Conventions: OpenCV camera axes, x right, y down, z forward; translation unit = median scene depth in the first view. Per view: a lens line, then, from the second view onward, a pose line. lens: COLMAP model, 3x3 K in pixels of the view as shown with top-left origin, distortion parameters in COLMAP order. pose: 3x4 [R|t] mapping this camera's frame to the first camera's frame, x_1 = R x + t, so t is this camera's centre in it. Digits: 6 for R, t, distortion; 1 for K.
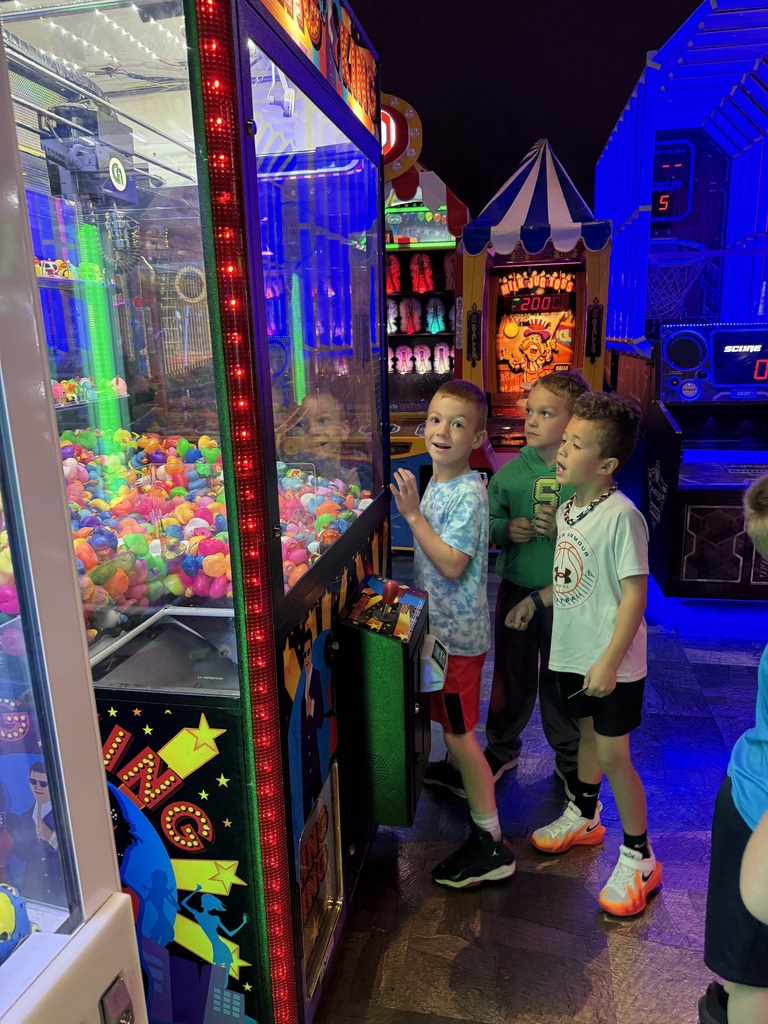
lens RADIAL K [[736.5, 0, 387.1], [0, 736.5, 513.6], [0, 0, 1]] dist [-0.007812, -0.006234]
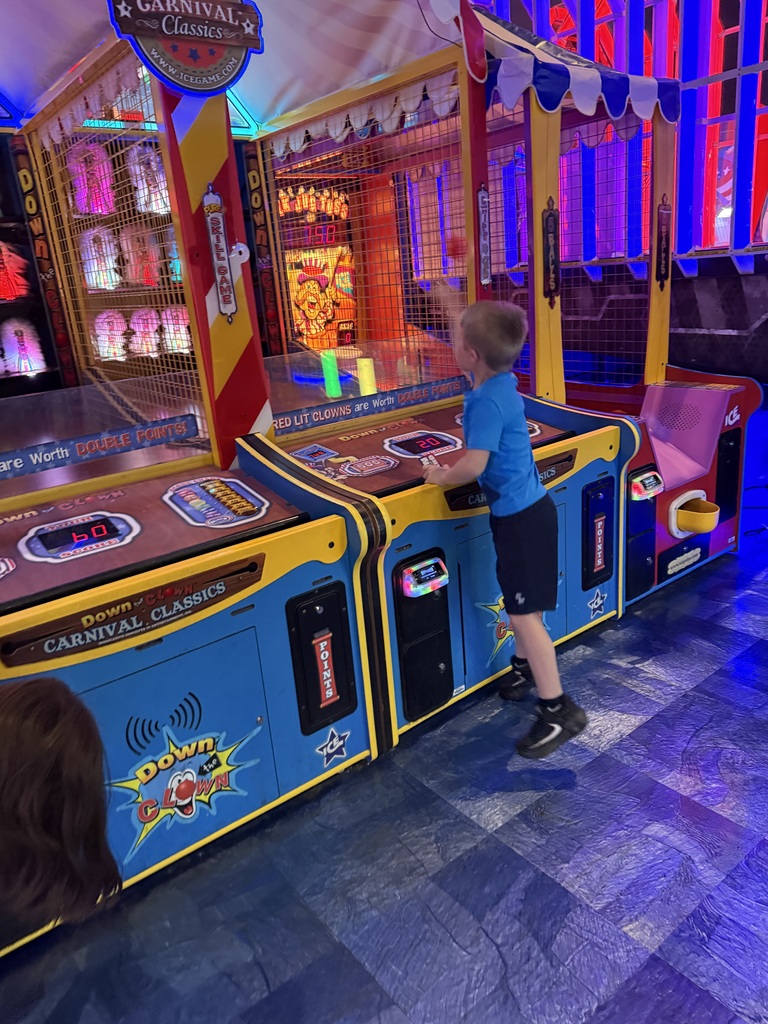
lens RADIAL K [[736.5, 0, 382.7], [0, 736.5, 511.5], [0, 0, 1]] dist [-0.007812, -0.006234]
pose [[0.664587, -0.251259, 0.703699, -0.300384], [0.238545, 0.963831, 0.118854, -0.100335], [-0.708110, 0.088875, 0.700487, 0.486827]]
